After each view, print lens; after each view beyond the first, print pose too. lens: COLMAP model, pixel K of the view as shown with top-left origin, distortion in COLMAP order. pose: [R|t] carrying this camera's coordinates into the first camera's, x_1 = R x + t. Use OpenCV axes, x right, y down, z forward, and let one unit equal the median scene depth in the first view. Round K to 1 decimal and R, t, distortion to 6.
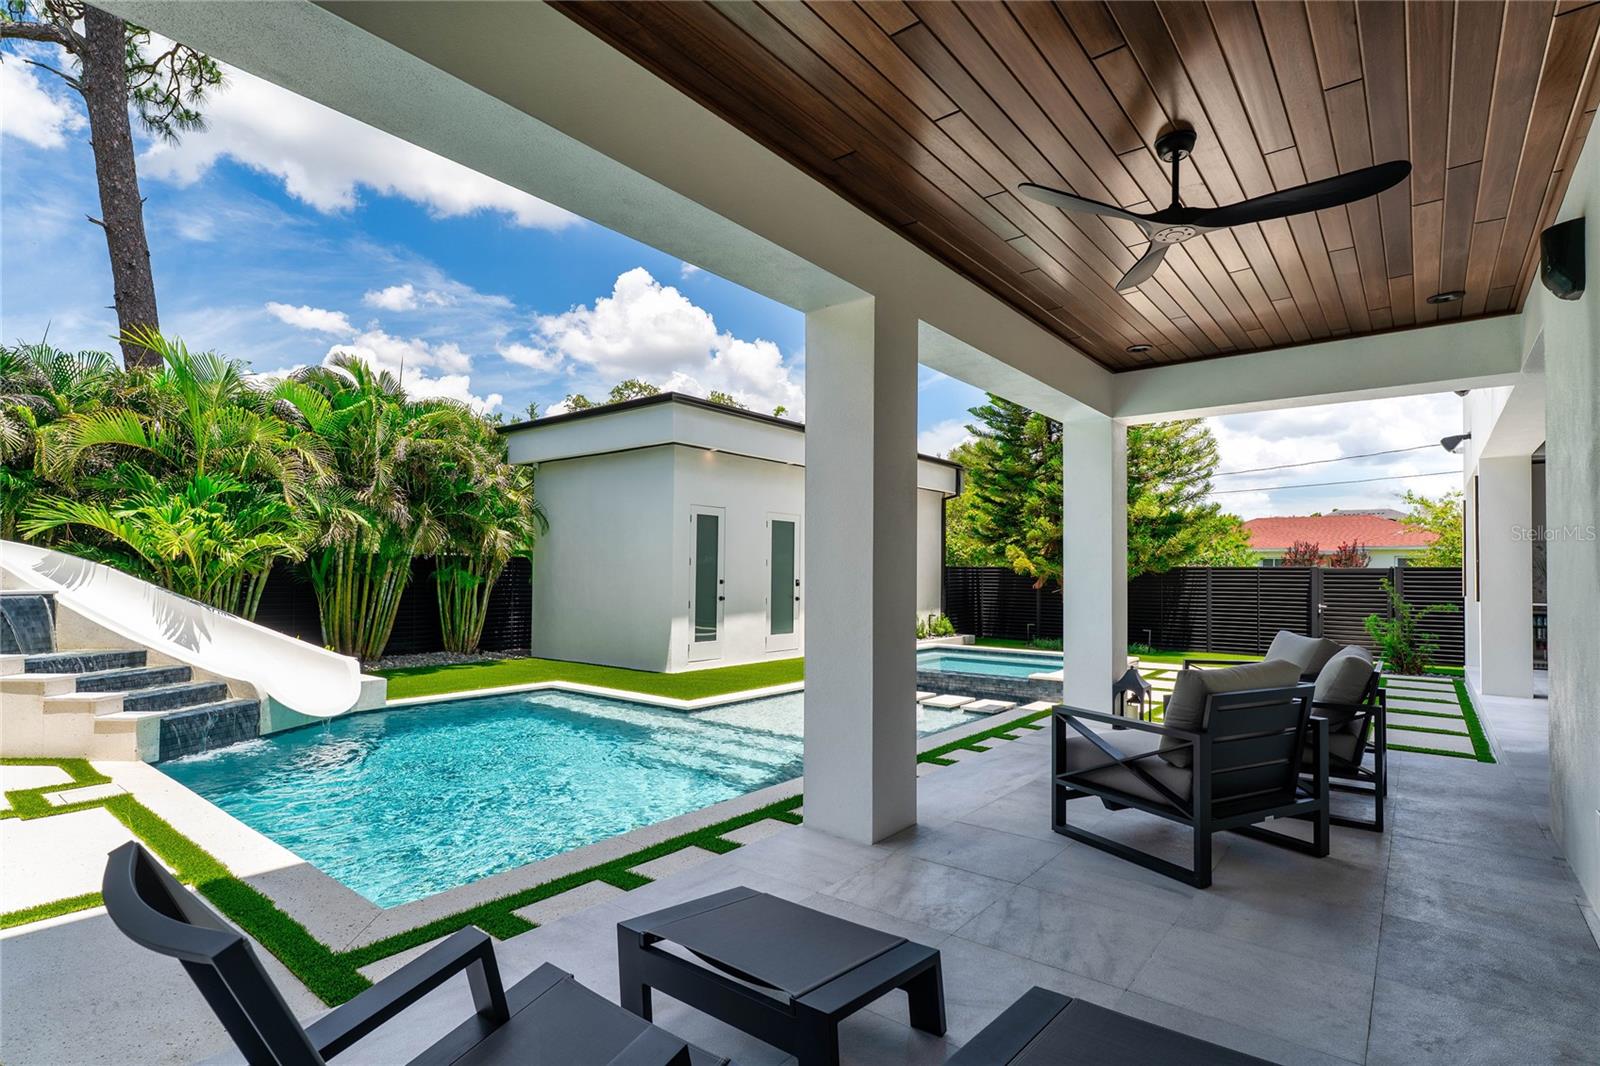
lens RADIAL K [[770.8, 0, 802.3], [0, 770.8, 553.0], [0, 0, 1]] dist [-0.003069, -0.000274]
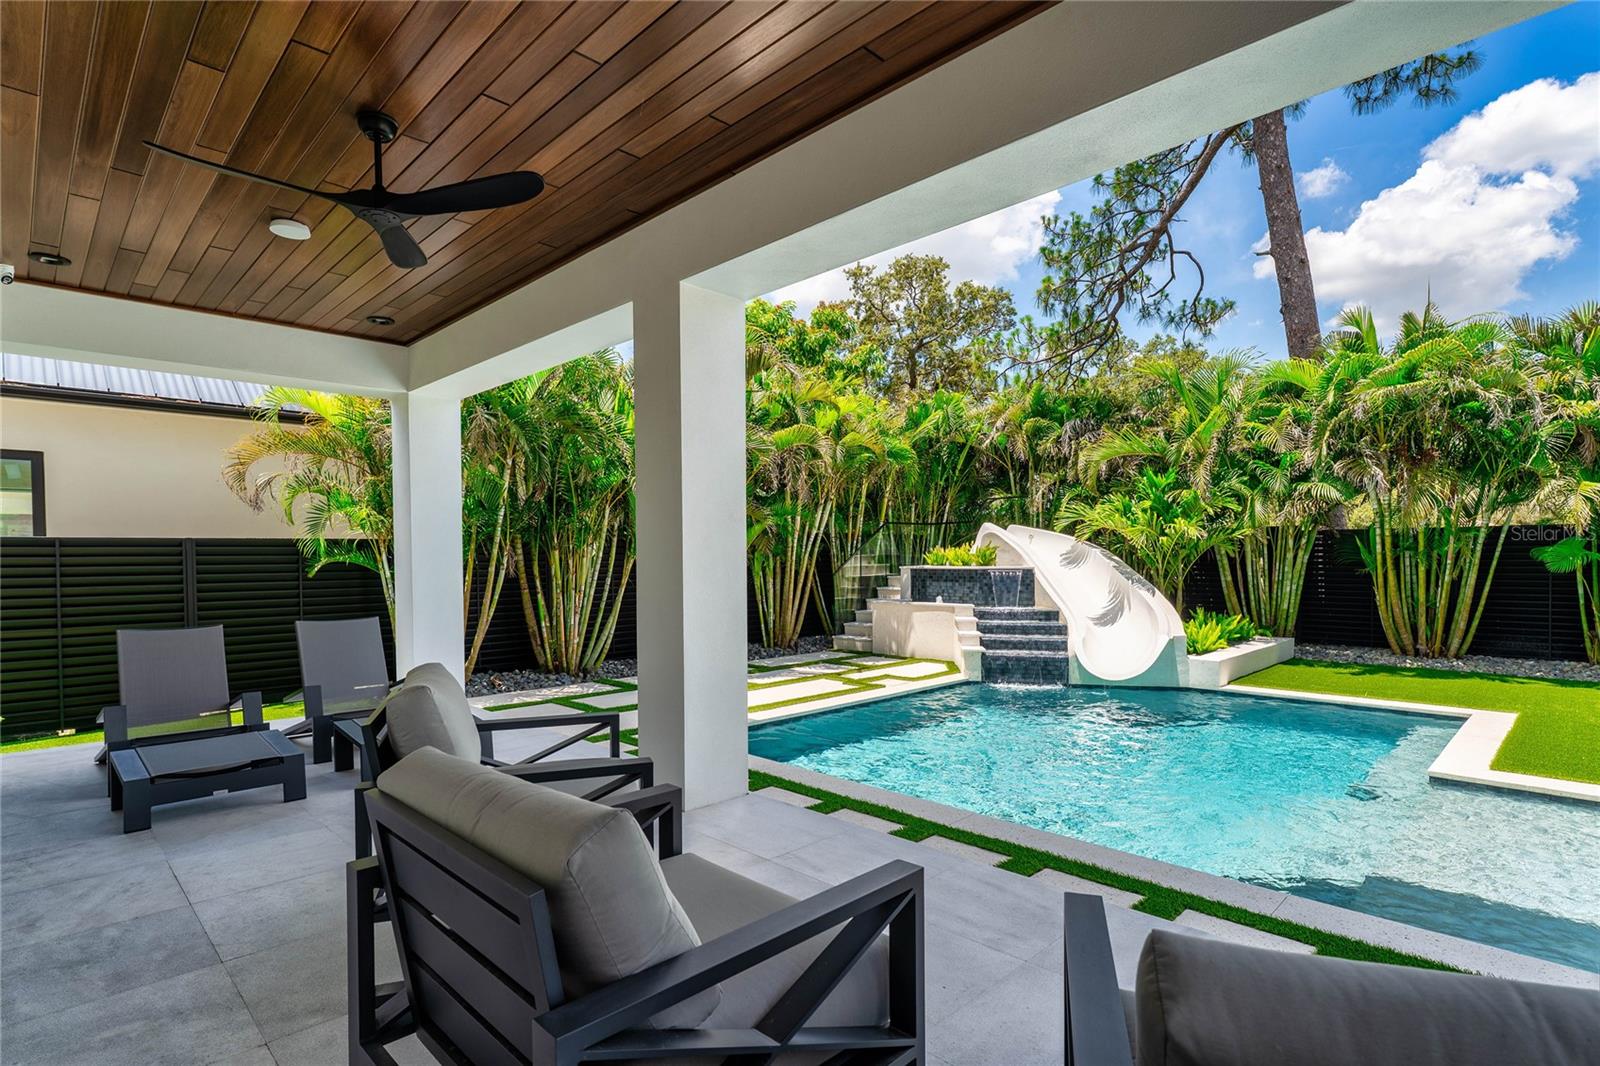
lens RADIAL K [[810.1, 0, 795.5], [0, 810.1, 551.0], [0, 0, 1]] dist [0.002380, 0.000148]
pose [[-0.121918, -0.014015, -0.992441, 0.448475], [0.032807, 0.999297, -0.018143, 0.021849], [0.991998, -0.034771, -0.121373, 0.501559]]
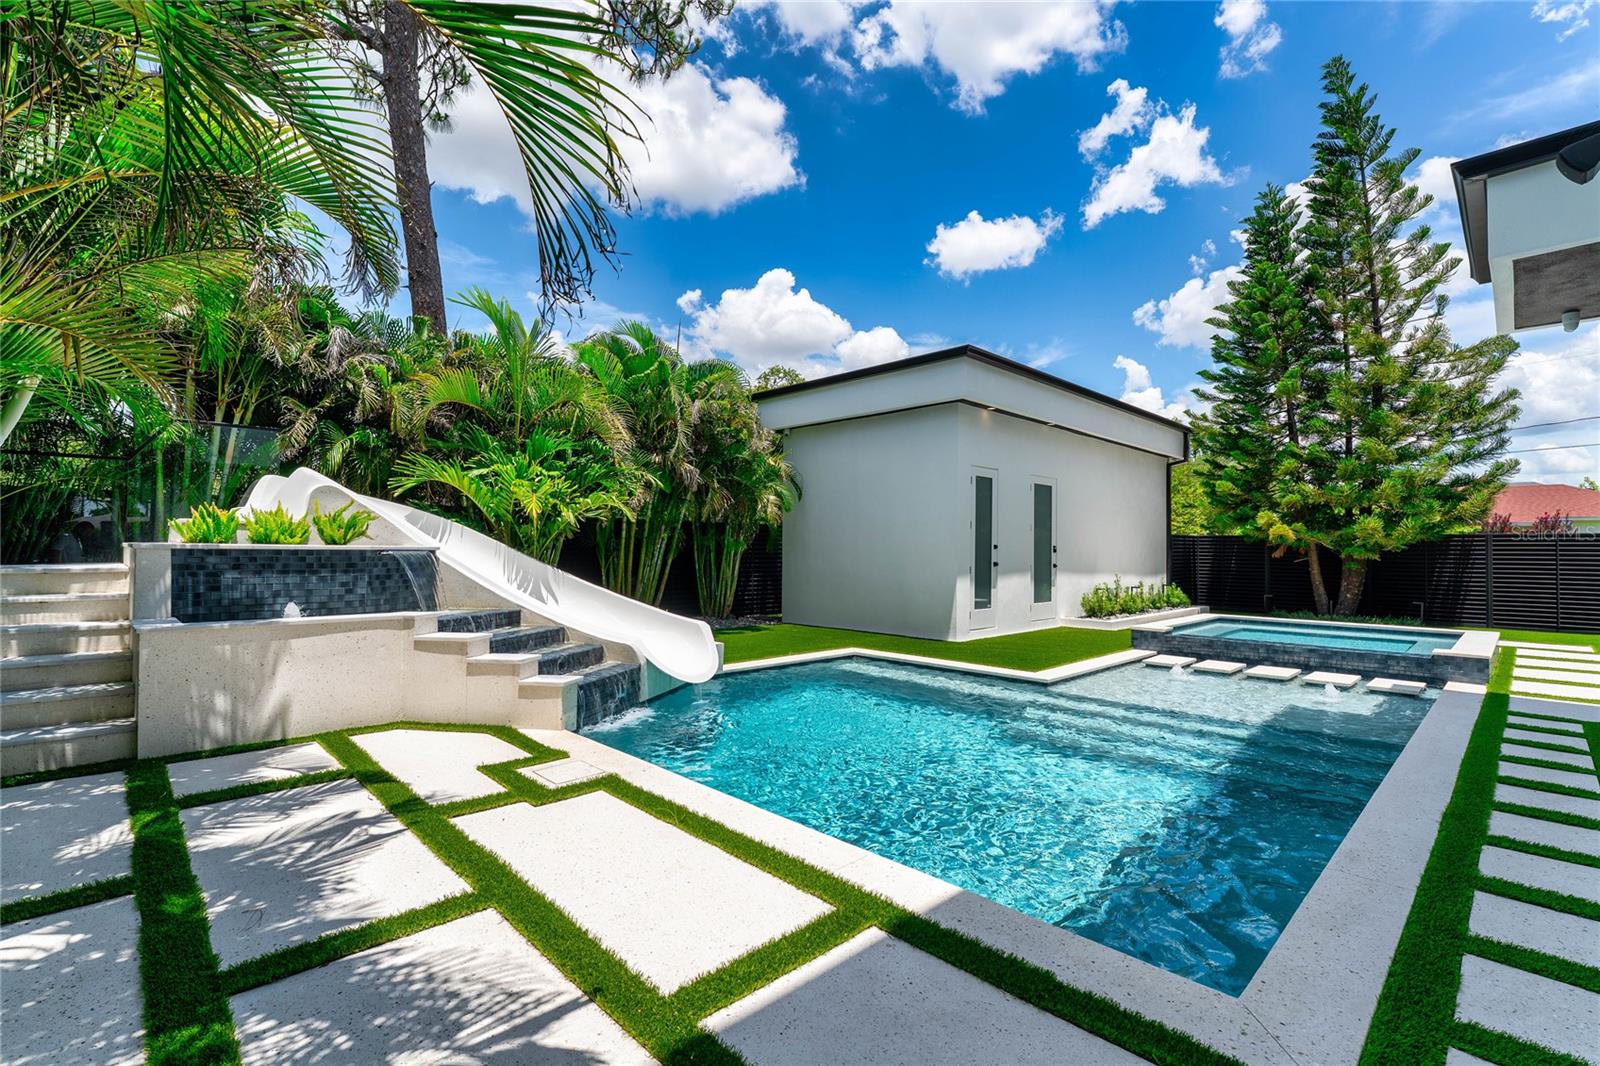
lens RADIAL K [[705.1, 0, 800.0], [0, 705.1, 533.0], [0, 0, 1]] dist [0.001840, 0.000020]
pose [[0.992337, -0.002523, -0.123538, -0.280292], [0.002795, 0.999994, 0.002032, 0.021174], [0.123532, -0.002361, 0.992338, 0.120722]]
